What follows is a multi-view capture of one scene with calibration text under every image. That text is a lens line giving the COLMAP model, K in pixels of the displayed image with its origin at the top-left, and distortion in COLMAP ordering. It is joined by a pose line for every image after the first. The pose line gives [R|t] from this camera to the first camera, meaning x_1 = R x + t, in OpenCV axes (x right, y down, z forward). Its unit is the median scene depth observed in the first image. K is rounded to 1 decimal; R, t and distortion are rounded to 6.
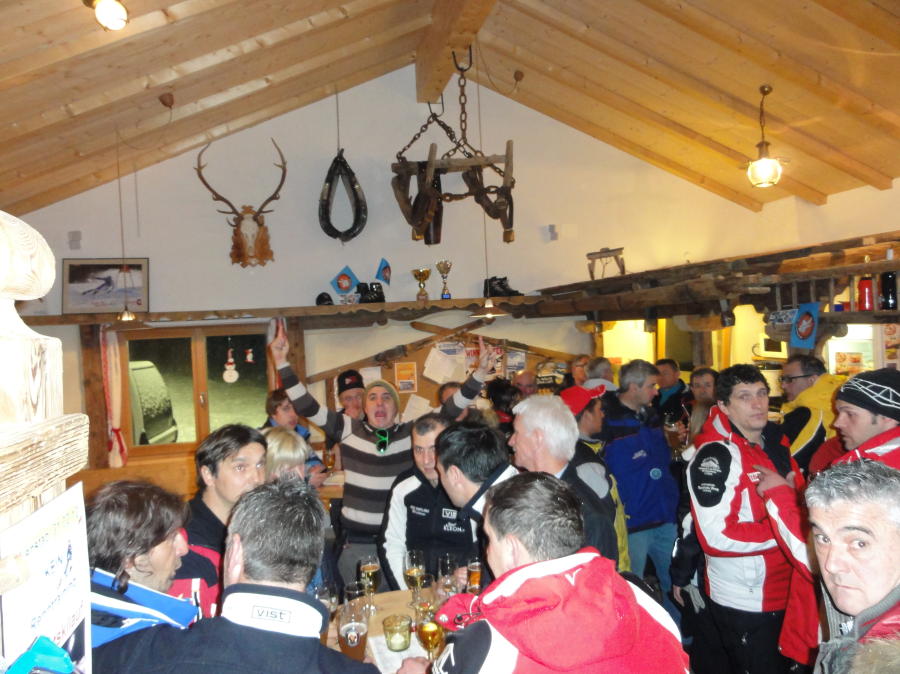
lens RADIAL K [[636.8, 0, 451.3], [0, 636.8, 332.3], [0, 0, 1]] dist [0.004599, 0.007155]
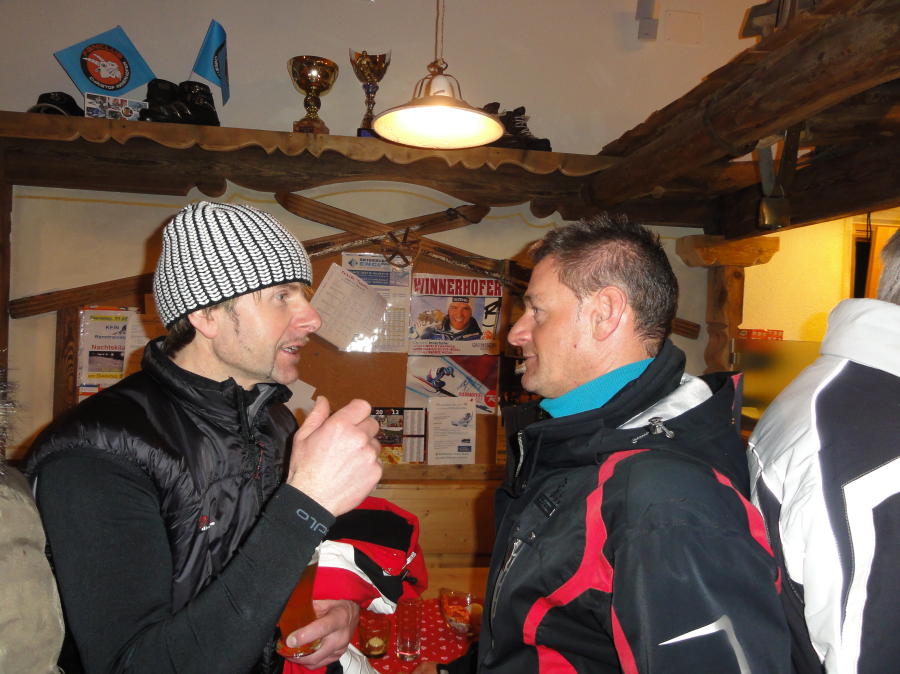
lens RADIAL K [[636.8, 0, 453.8], [0, 636.8, 332.5], [0, 0, 1]] dist [0.004599, 0.007155]
pose [[0.993303, 0.087051, -0.075964, 0.088370], [-0.087257, 0.996186, 0.000603, 0.064659], [0.075727, 0.006029, 0.997110, 0.604755]]
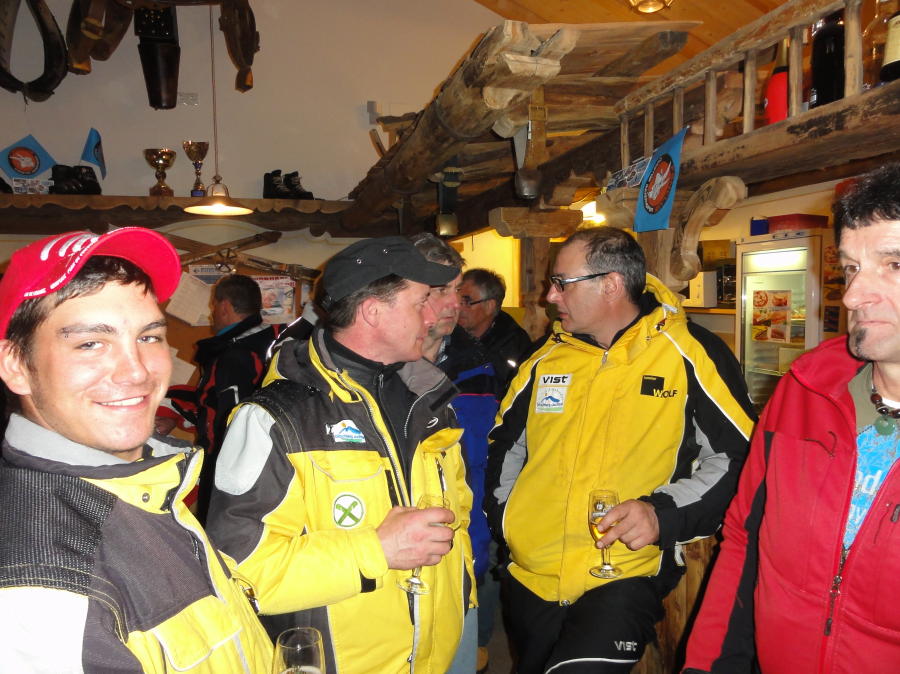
lens RADIAL K [[636.8, 0, 453.4], [0, 636.8, 327.5], [0, 0, 1]] dist [0.004599, 0.007155]
pose [[0.997717, 0.030392, 0.060312, 0.224480], [-0.032556, 0.998849, 0.035227, 0.051714], [-0.059172, -0.037110, 0.997558, 0.314913]]
